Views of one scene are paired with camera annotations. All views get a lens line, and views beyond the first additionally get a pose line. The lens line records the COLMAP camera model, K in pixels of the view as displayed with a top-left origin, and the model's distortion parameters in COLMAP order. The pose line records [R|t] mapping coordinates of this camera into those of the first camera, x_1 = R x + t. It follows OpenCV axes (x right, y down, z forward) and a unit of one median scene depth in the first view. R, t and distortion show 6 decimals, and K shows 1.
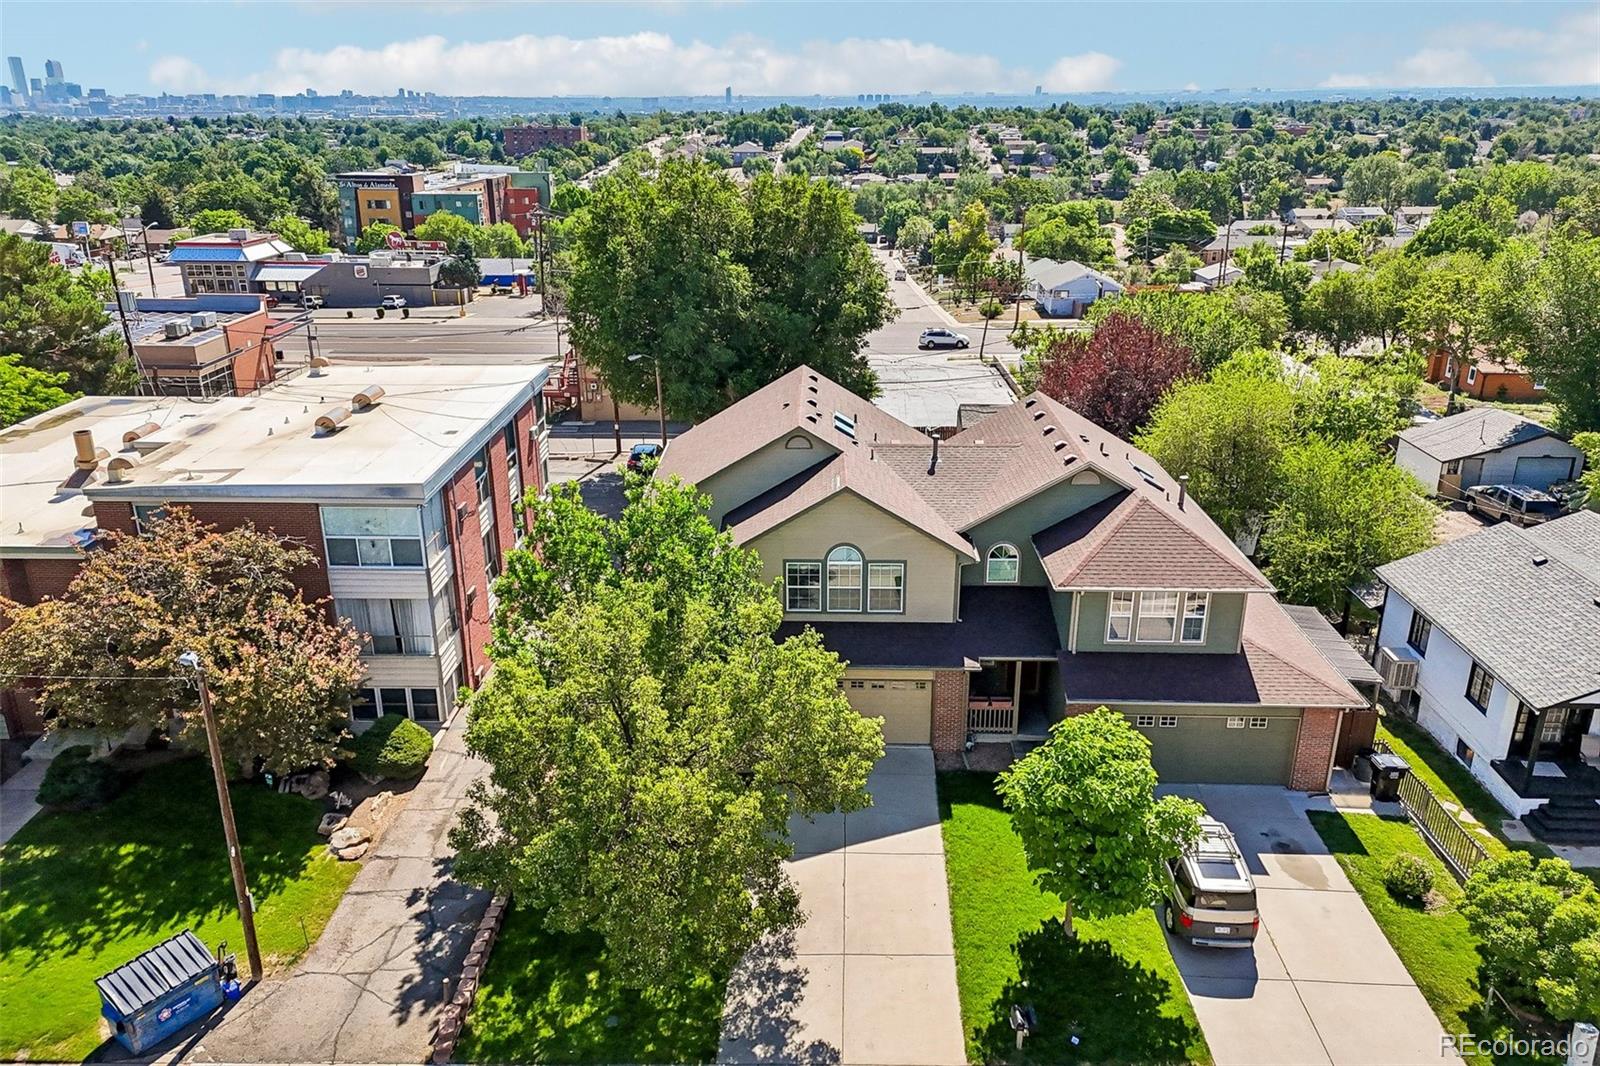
lens RADIAL K [[1167.3, 0, 800.0], [0, 1167.3, 533.0], [0, 0, 1]] dist [0.085290, -0.084010]
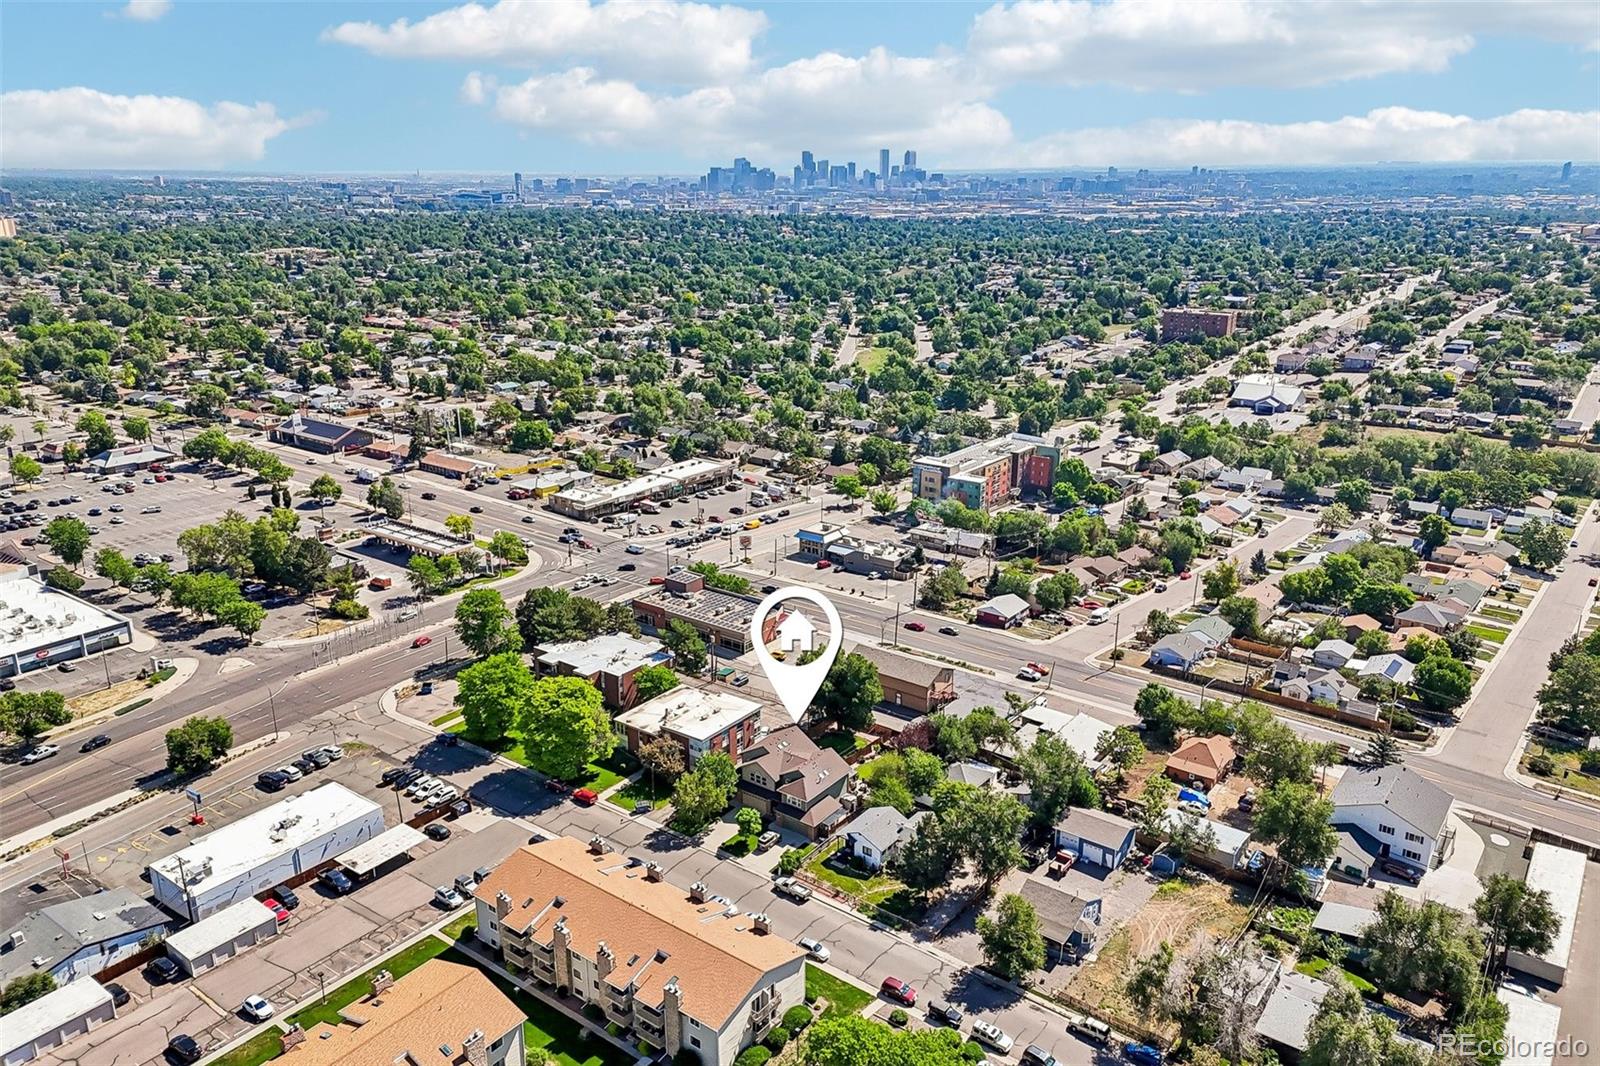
lens RADIAL K [[1167.3, 0, 800.0], [0, 1167.3, 533.0], [0, 0, 1]] dist [0.085290, -0.084010]
pose [[0.812423, 0.171965, -0.557133, 0.673227], [-0.198025, 0.980100, 0.013754, -0.264256], [0.548411, 0.099152, 0.830310, -0.785942]]
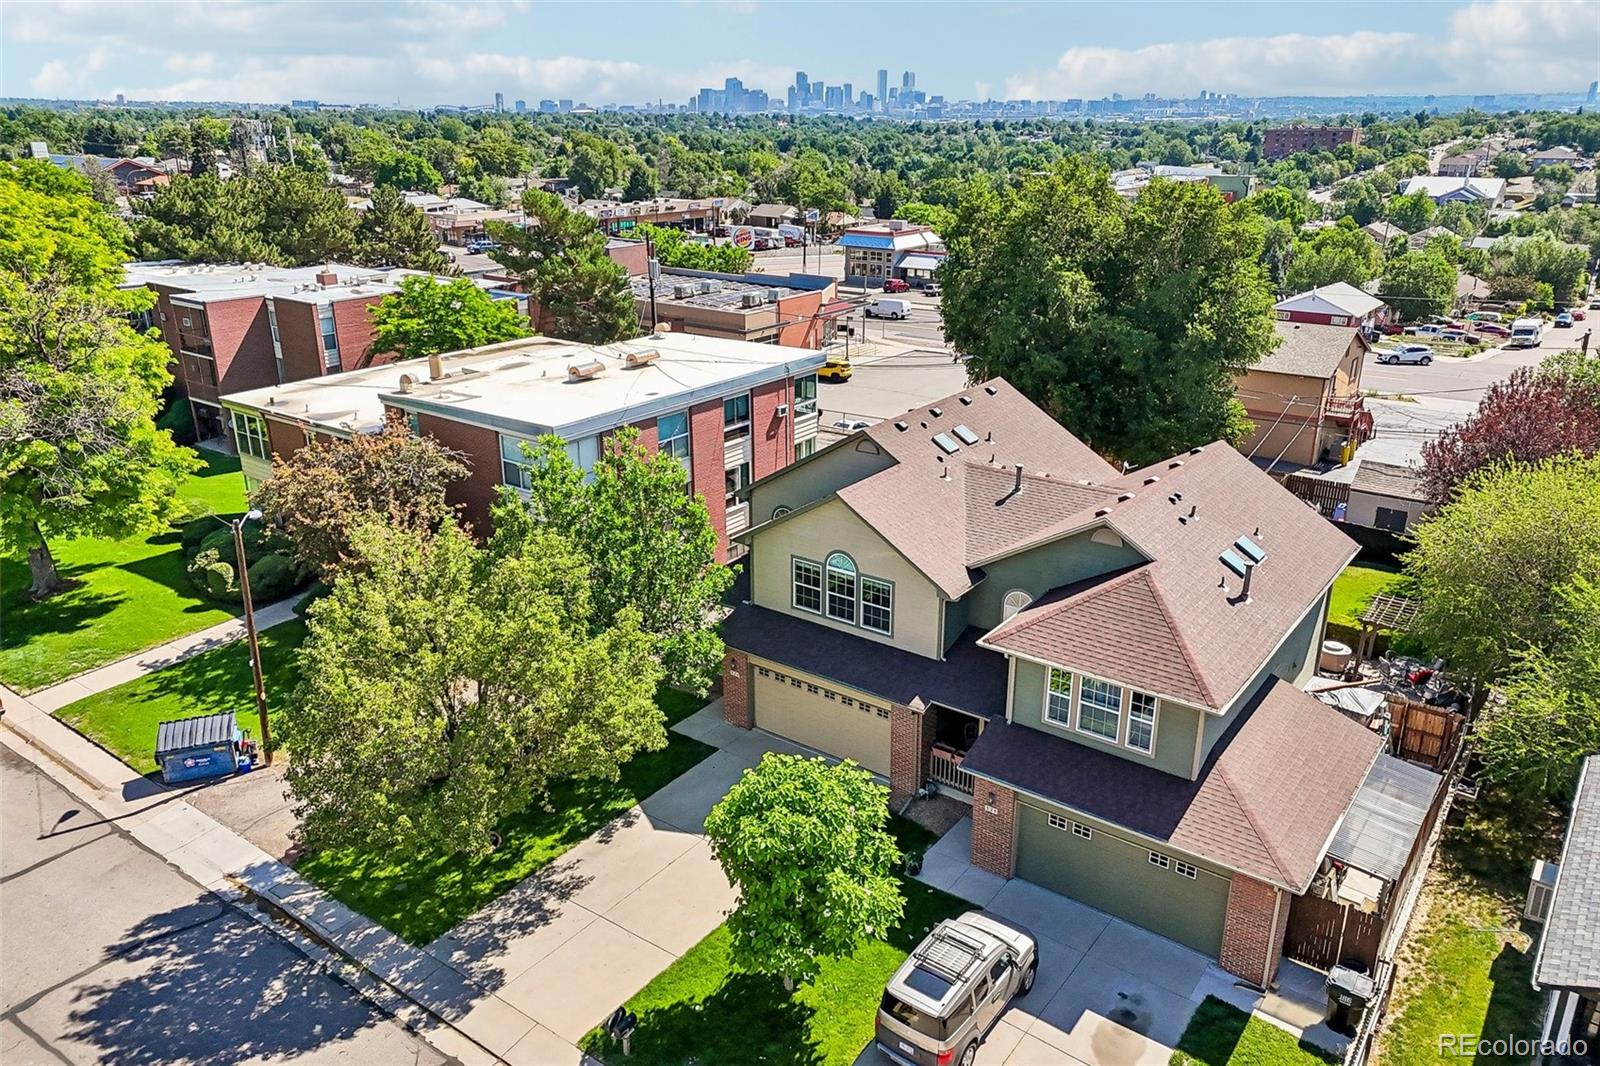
lens RADIAL K [[1167.3, 0, 800.0], [0, 1167.3, 533.0], [0, 0, 1]] dist [0.085290, -0.084010]
pose [[0.815951, 0.198854, -0.542845, 0.116702], [-0.199810, 0.978118, 0.057968, -0.012077], [0.542494, 0.061167, 0.837830, 0.034272]]
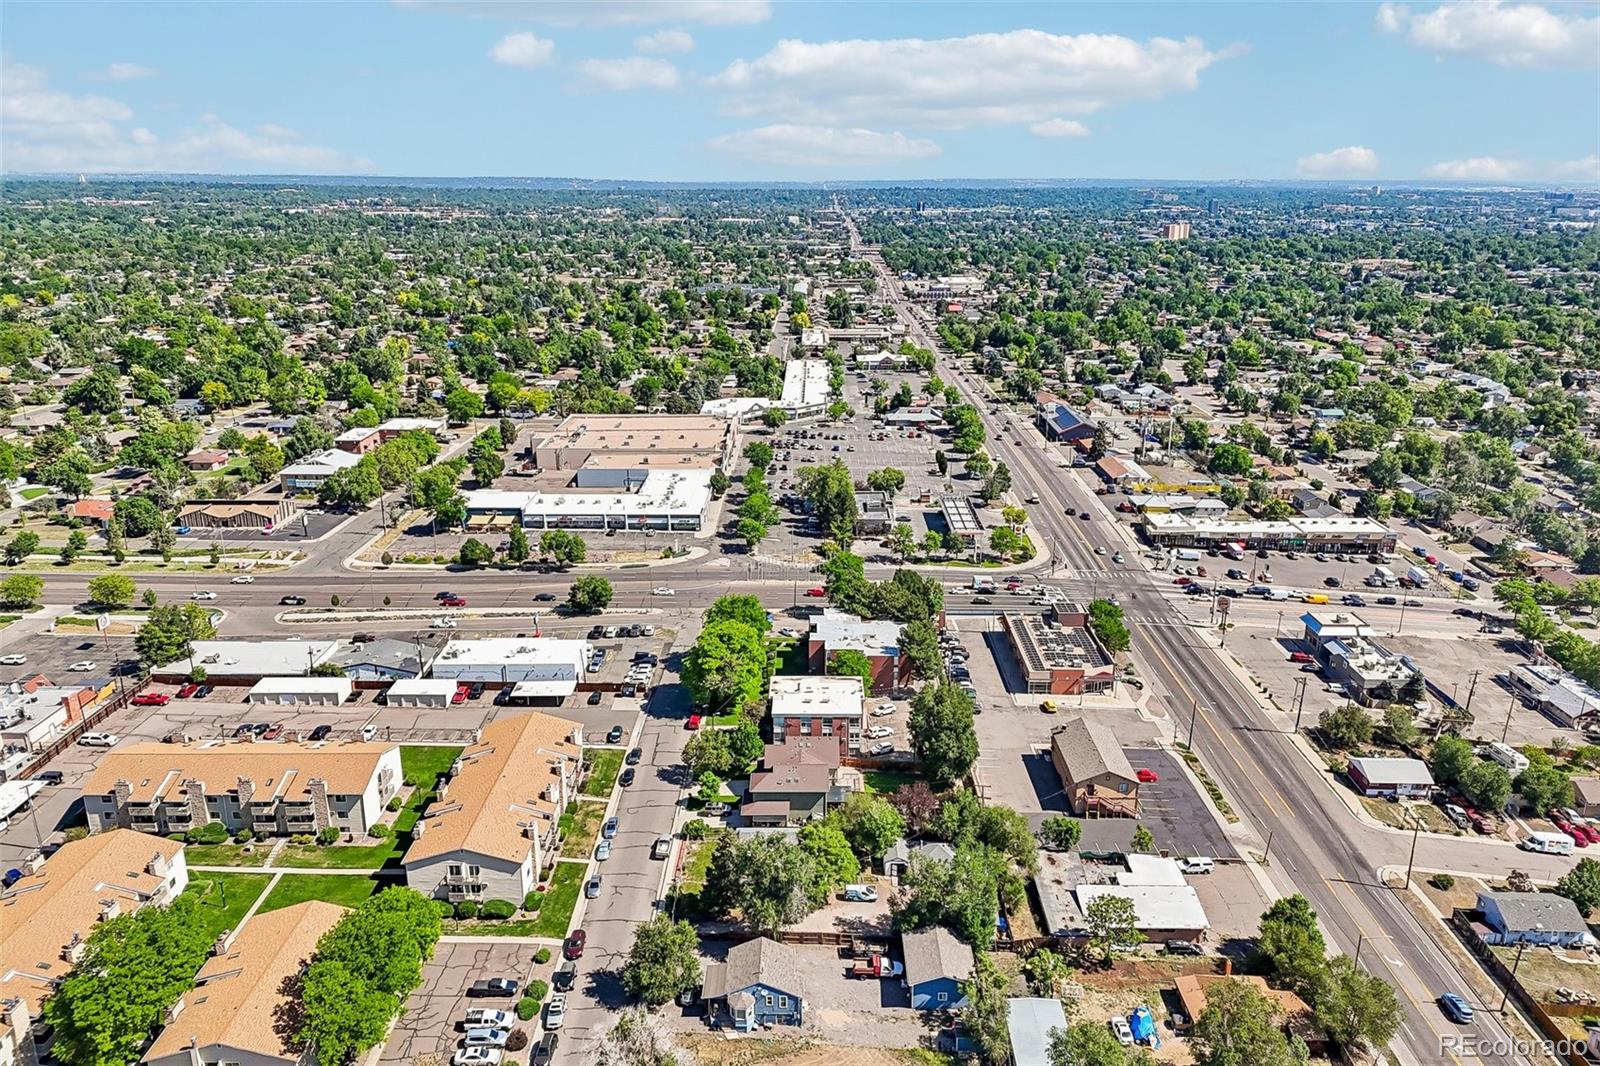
lens RADIAL K [[1167.3, 0, 800.0], [0, 1167.3, 533.0], [0, 0, 1]] dist [0.085290, -0.084010]
pose [[0.009632, 0.288241, -0.957509, 1.142294], [-0.342299, 0.900654, 0.267683, -0.561295], [0.939542, 0.325177, 0.107340, 0.038842]]
